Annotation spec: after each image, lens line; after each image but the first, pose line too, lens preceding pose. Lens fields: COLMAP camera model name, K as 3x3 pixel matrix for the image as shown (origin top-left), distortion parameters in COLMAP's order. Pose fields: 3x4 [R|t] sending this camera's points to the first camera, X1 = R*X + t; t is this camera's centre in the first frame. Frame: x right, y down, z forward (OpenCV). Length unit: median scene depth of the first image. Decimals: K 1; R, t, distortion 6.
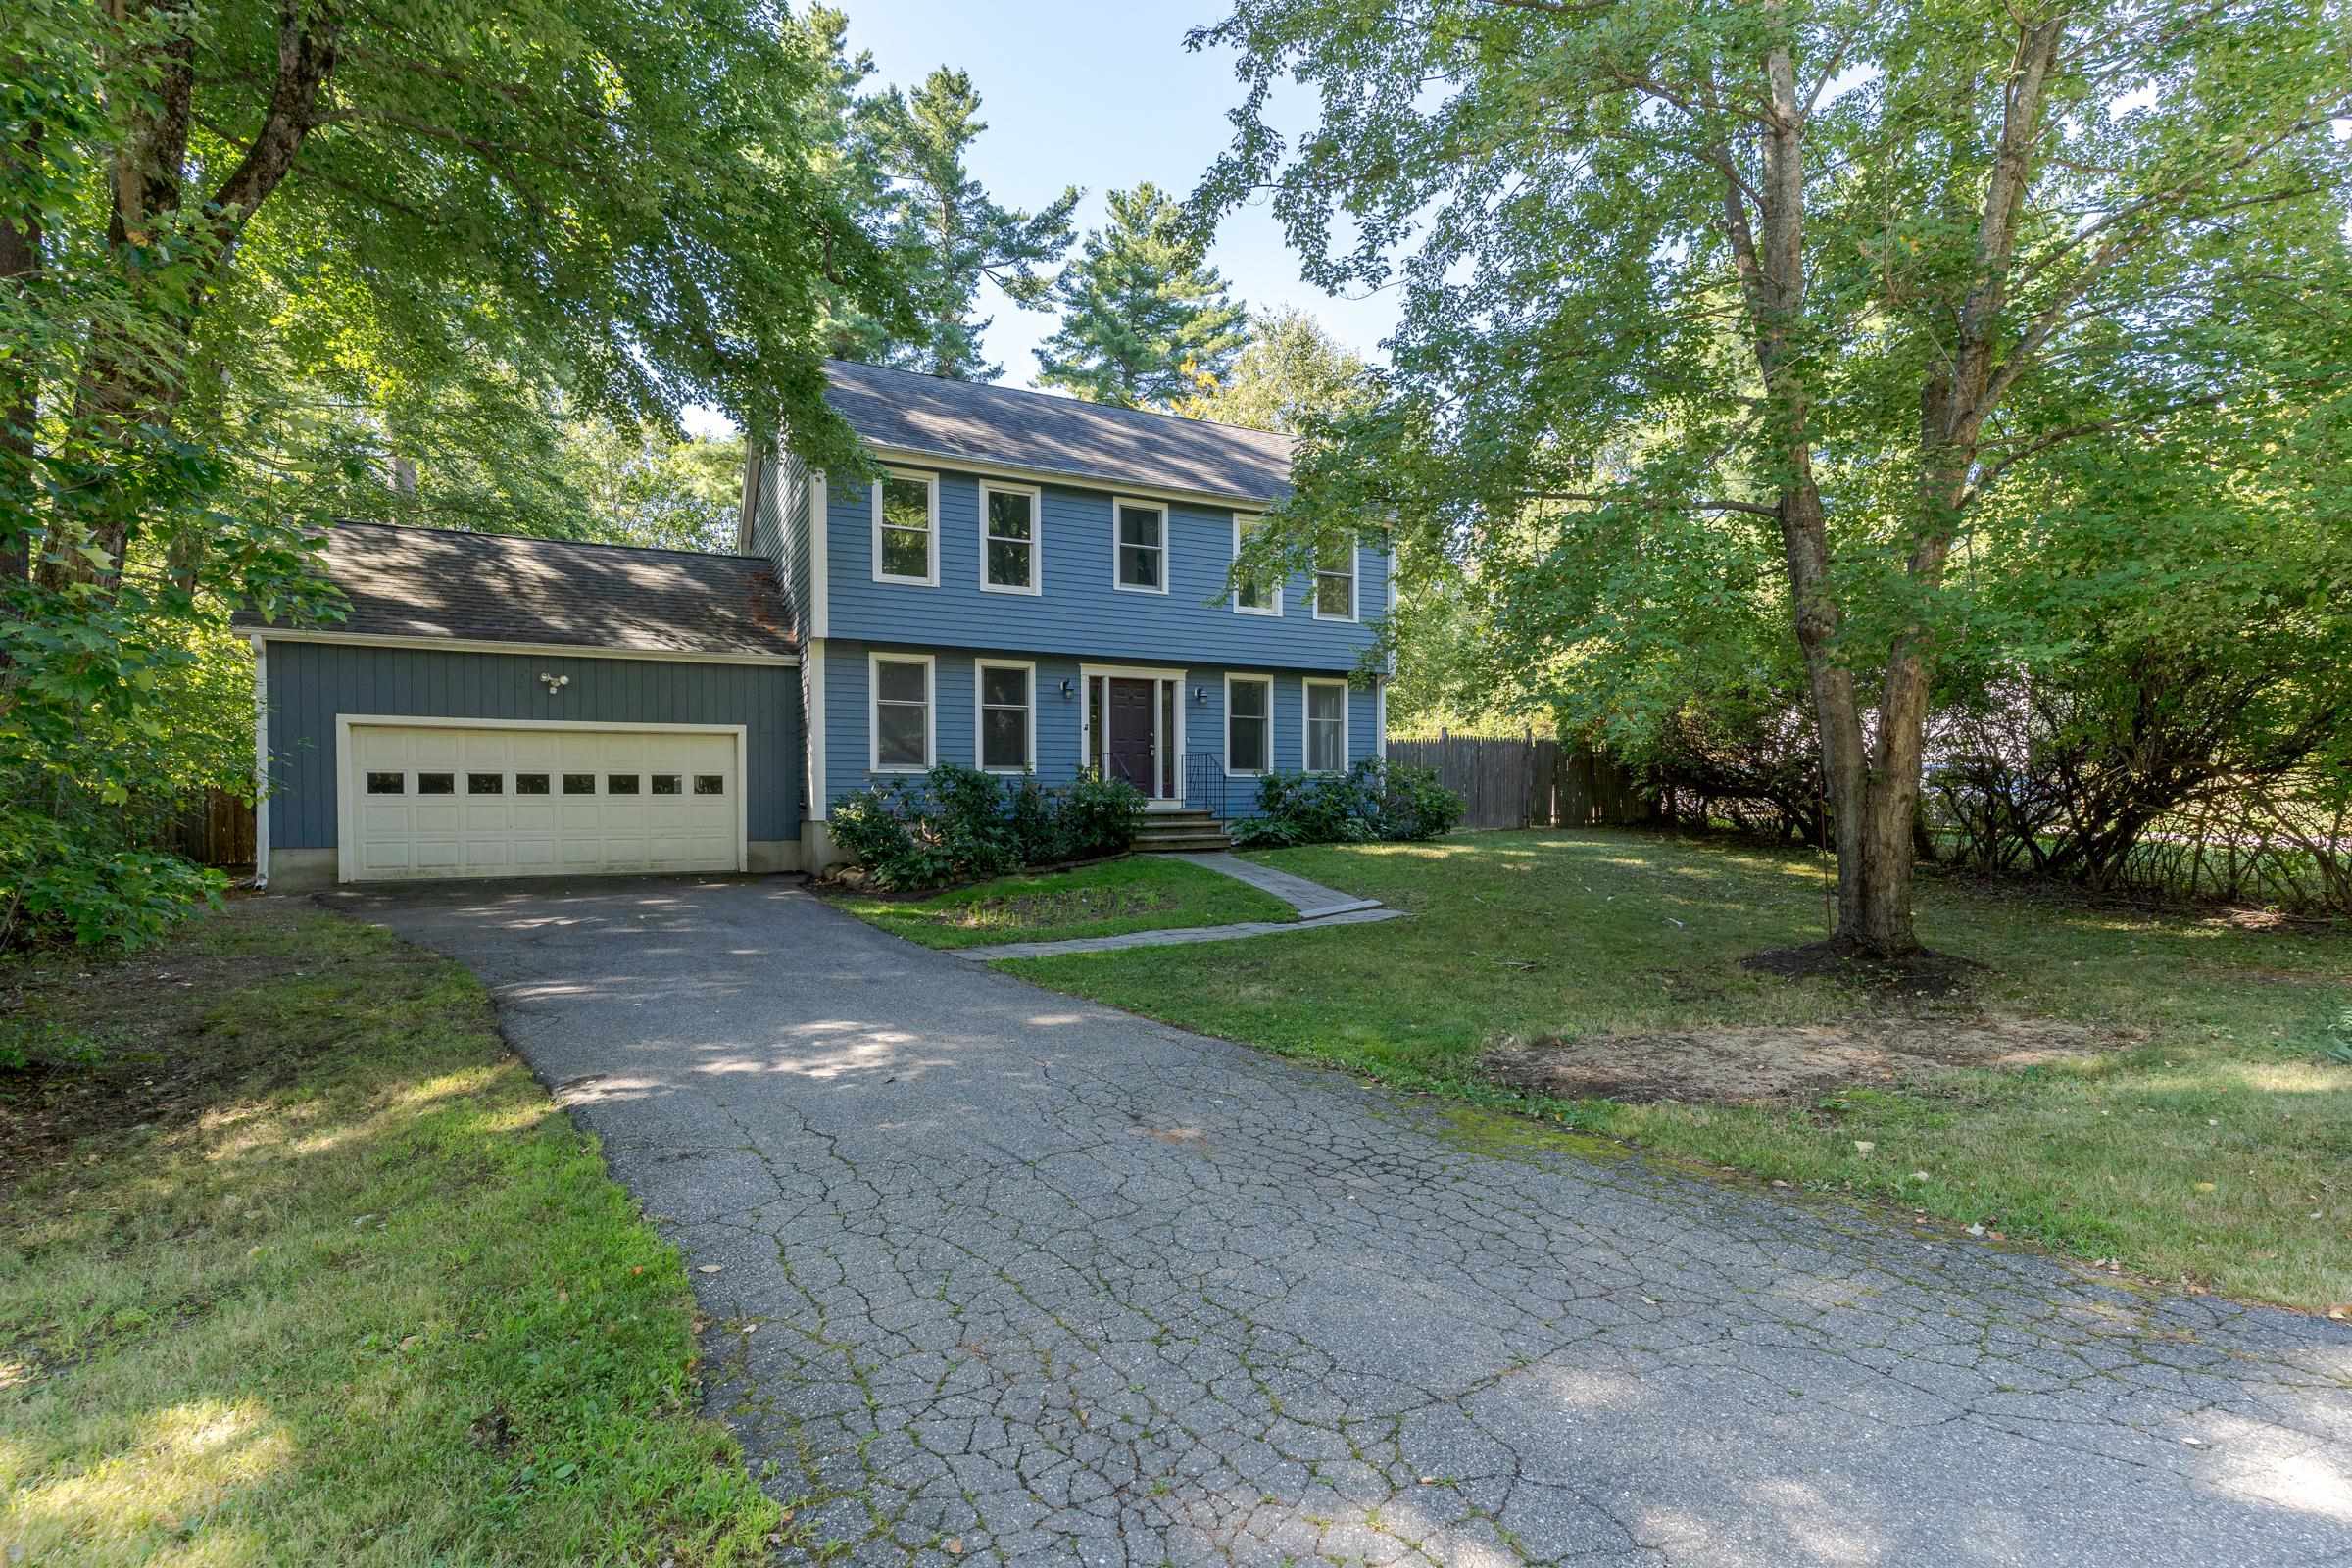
lens RADIAL K [[1121.3, 0, 1178.8], [0, 1121.3, 787.7], [0, 0, 1]] dist [-0.001885, 0.000861]
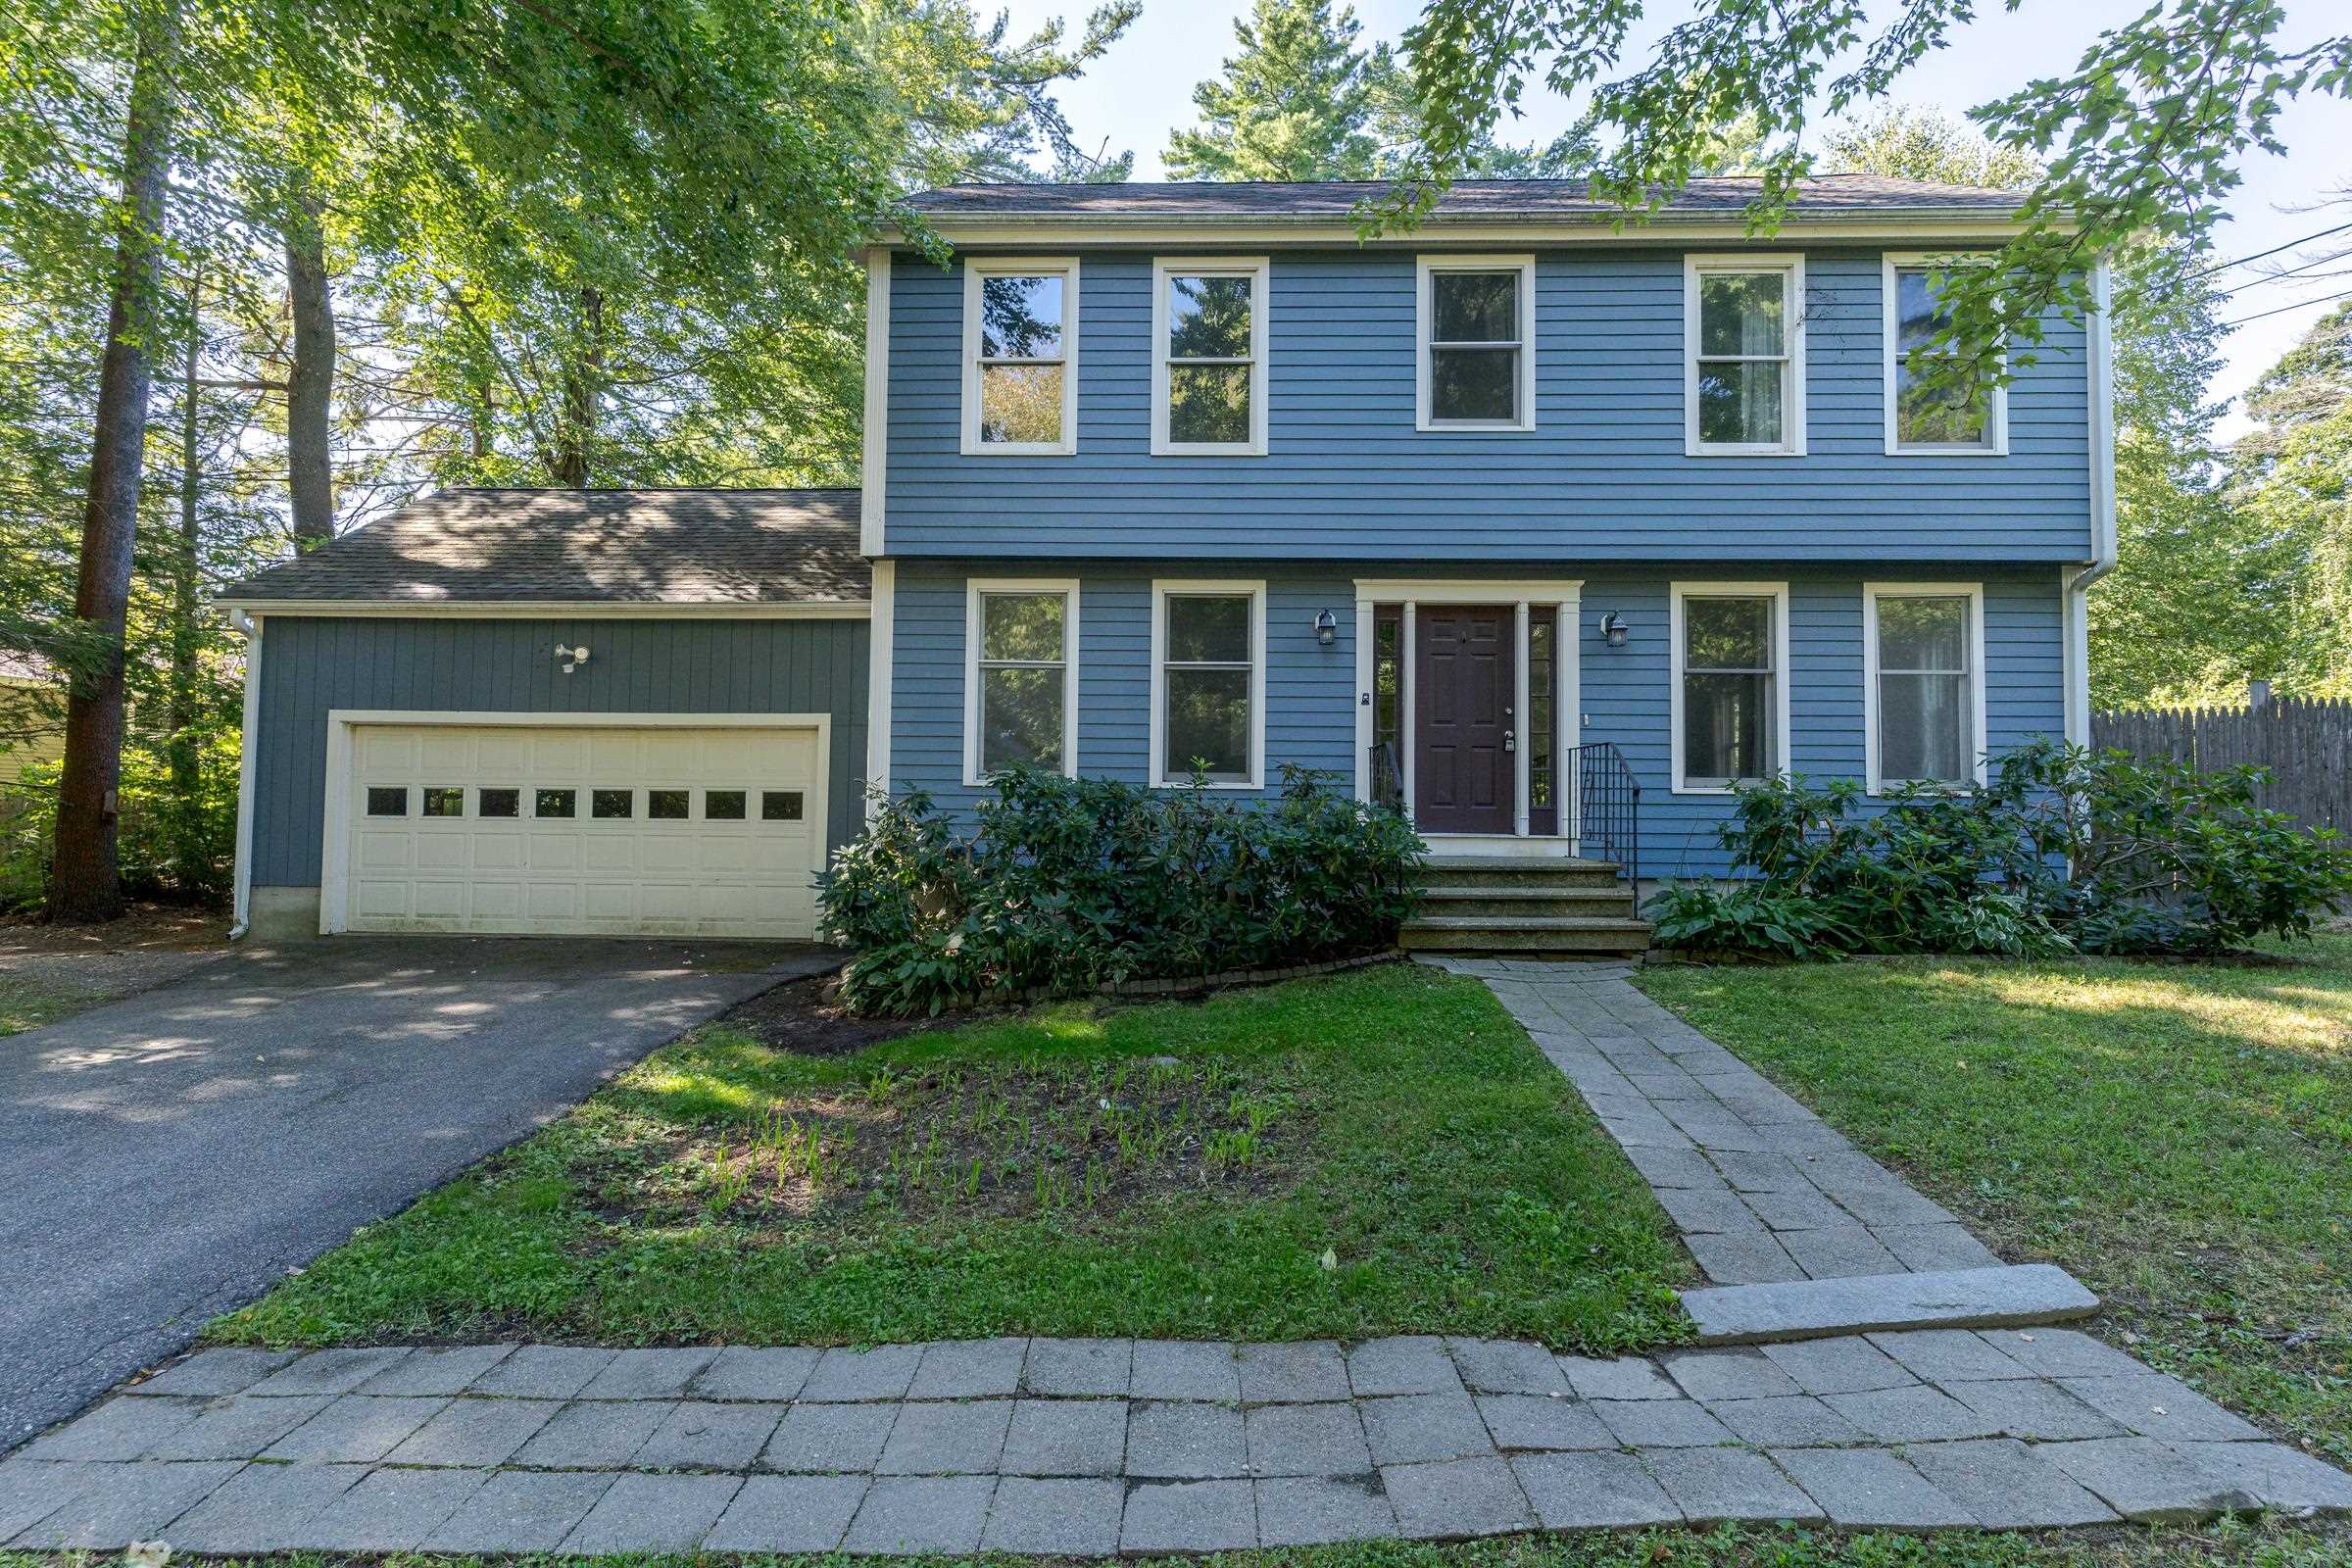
lens RADIAL K [[1121.3, 0, 1168.3], [0, 1121.3, 776.0], [0, 0, 1]] dist [-0.001885, 0.000861]
pose [[0.875328, -0.010611, -0.483414, 0.092005], [-0.006416, 0.999416, -0.033554, 0.000627], [0.483487, 0.032472, 0.874749, 0.505879]]
